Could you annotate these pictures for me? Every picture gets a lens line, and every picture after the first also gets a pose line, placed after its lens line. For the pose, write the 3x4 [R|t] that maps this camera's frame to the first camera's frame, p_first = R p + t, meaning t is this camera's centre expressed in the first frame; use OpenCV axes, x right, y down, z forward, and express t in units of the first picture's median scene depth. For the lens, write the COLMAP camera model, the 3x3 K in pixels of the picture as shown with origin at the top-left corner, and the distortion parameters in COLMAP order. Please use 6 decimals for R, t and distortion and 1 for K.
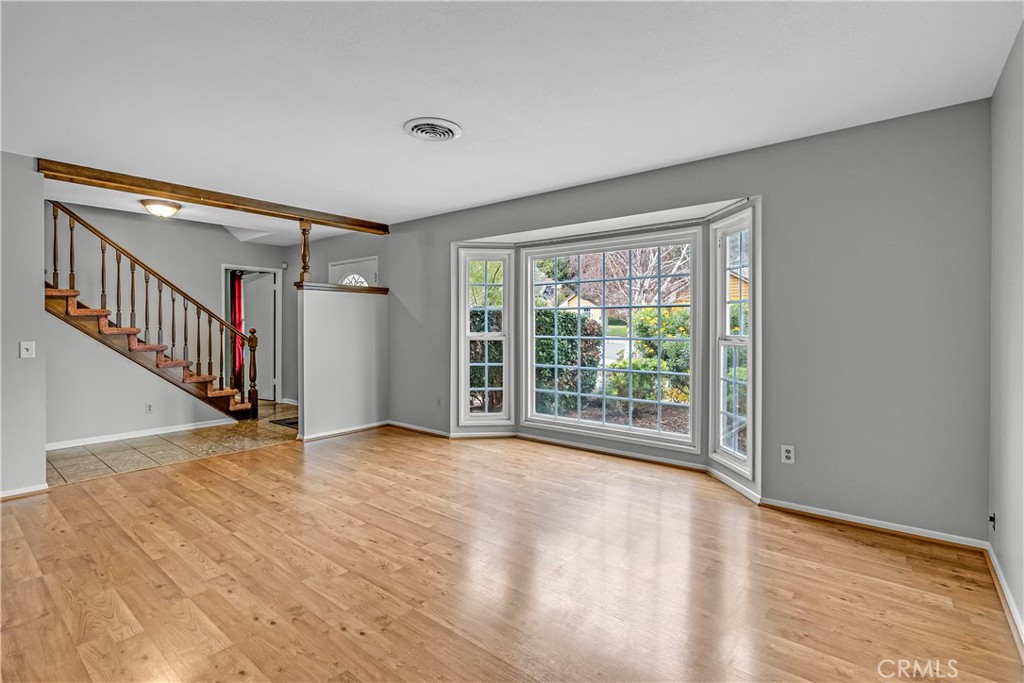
lens RADIAL K [[472.2, 0, 523.5], [0, 472.2, 329.0], [0, 0, 1]] dist [-0.002469, 0.000427]
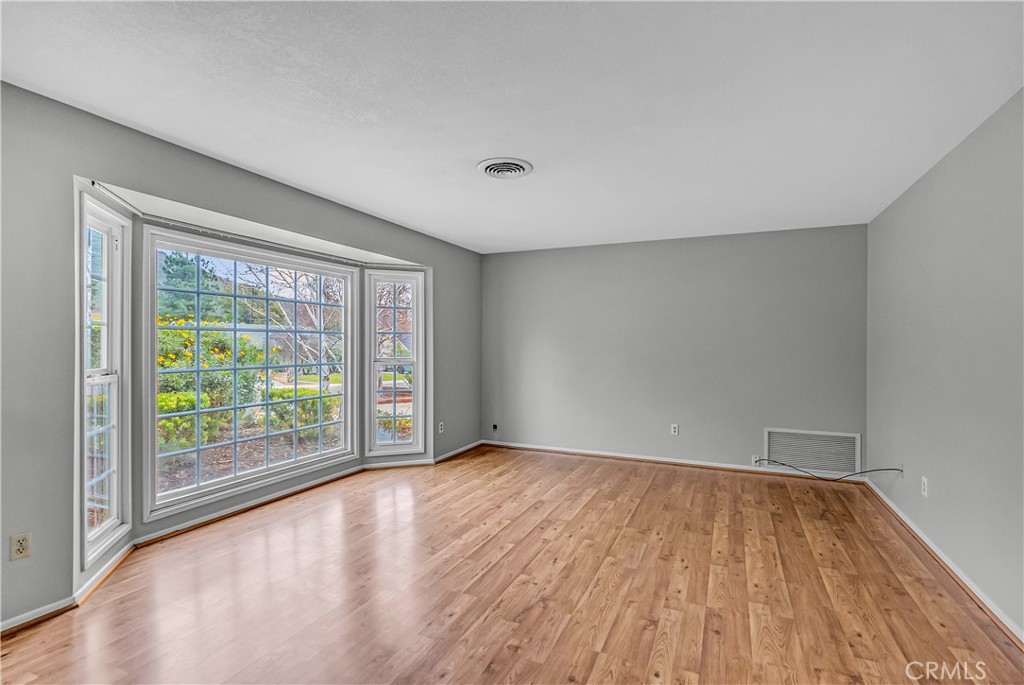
lens RADIAL K [[472.2, 0, 512.3], [0, 472.2, 343.4], [0, 0, 1]] dist [-0.002469, 0.000427]
pose [[-0.228587, 0.001980, 0.973522, -1.426049], [0.004925, 0.999987, -0.000877, -0.036710], [-0.973511, 0.004594, -0.228594, 1.435049]]
